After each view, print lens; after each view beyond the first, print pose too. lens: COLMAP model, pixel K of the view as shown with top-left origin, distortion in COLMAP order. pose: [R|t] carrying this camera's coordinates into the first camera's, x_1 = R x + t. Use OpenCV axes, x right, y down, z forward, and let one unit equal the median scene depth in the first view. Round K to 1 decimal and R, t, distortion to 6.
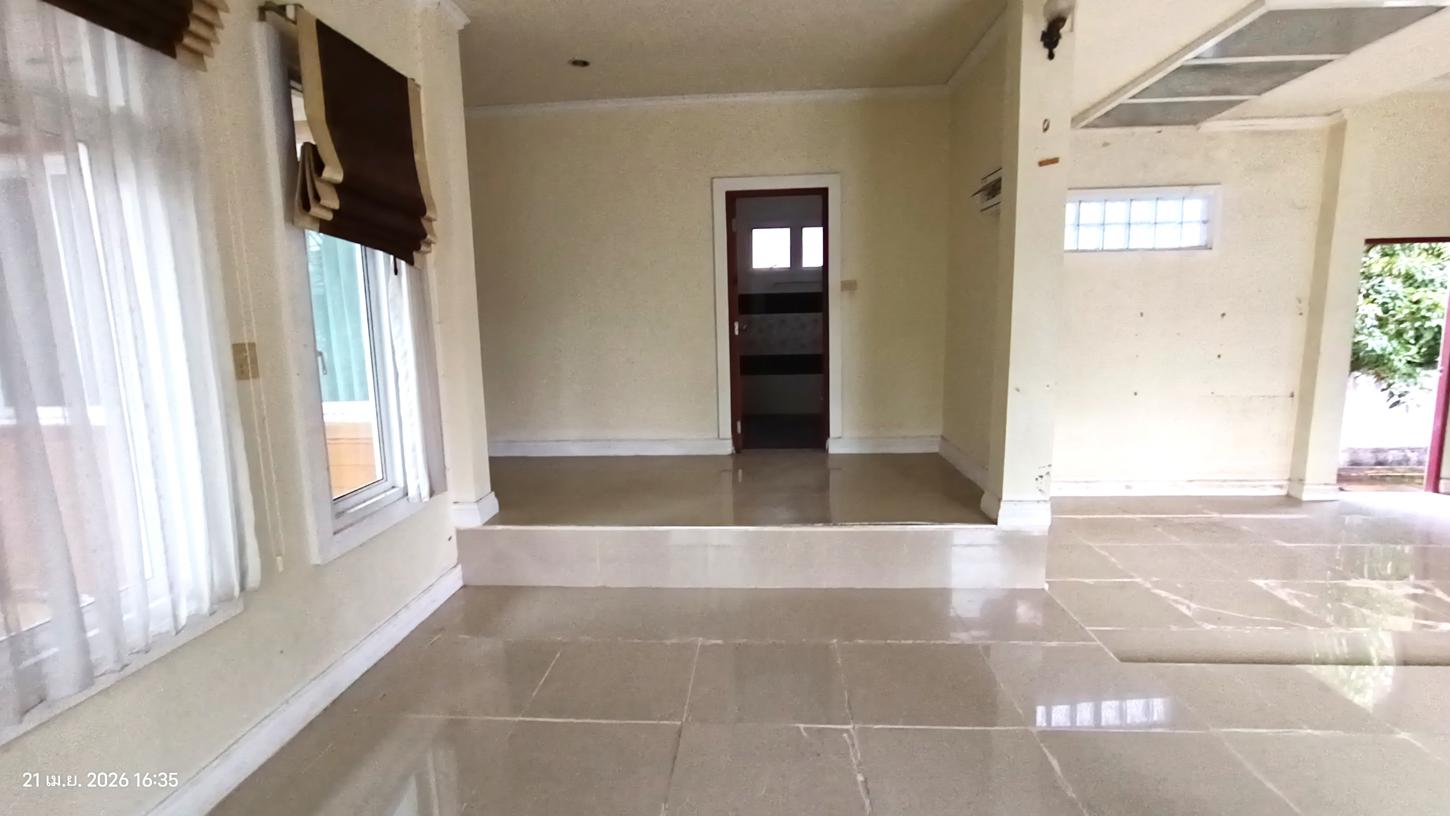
lens RADIAL K [[670.6, 0, 700.7], [0, 670.6, 423.7], [0, 0, 1]] dist [0.000191, -0.000170]
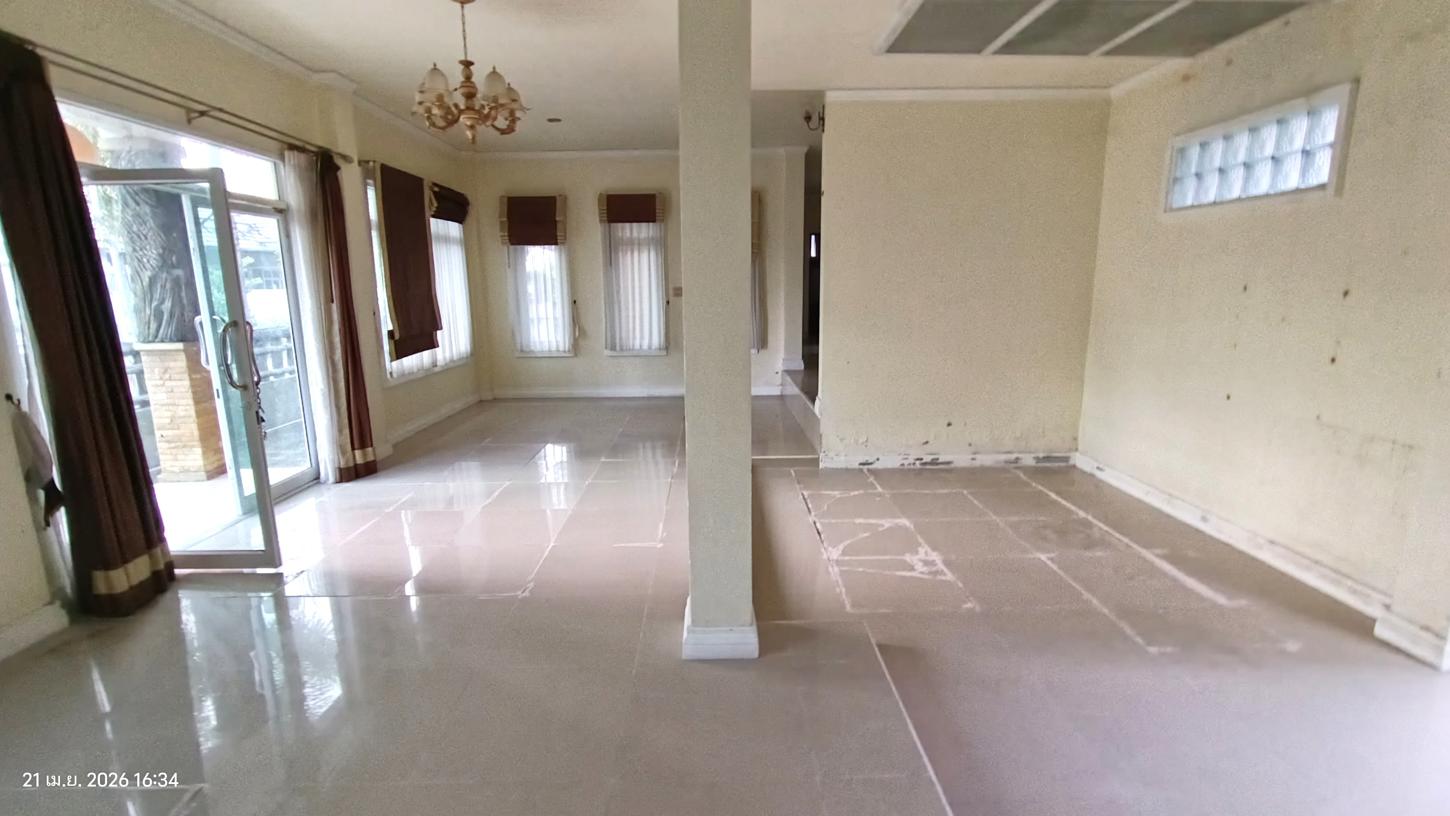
lens RADIAL K [[664.9, 0, 717.4], [0, 664.9, 408.9], [0, 0, 1]] dist [-0.044100, 0.028938]
pose [[0.073692, 0.208310, -0.975283, 1.500807], [-0.149193, 0.969239, 0.195746, -0.101610], [0.986058, 0.131081, 0.102503, 0.430686]]
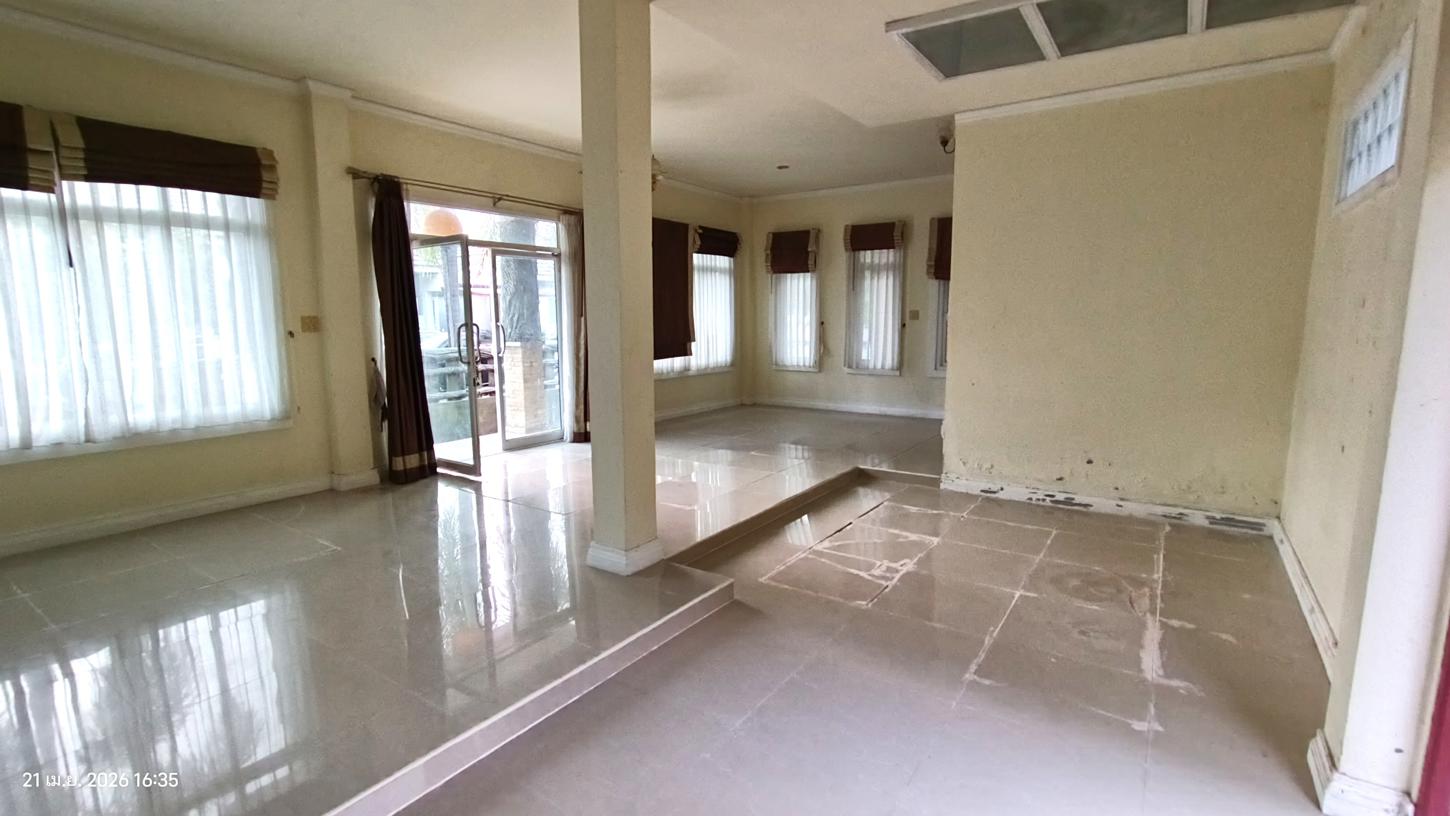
lens RADIAL K [[664.9, 0, 717.4], [0, 664.9, 408.9], [0, 0, 1]] dist [-0.044100, 0.028938]
pose [[-0.511795, 0.146687, -0.846492, 1.552859], [-0.119241, 0.963650, 0.239083, -0.163659], [0.850793, 0.223298, -0.475700, 0.933103]]
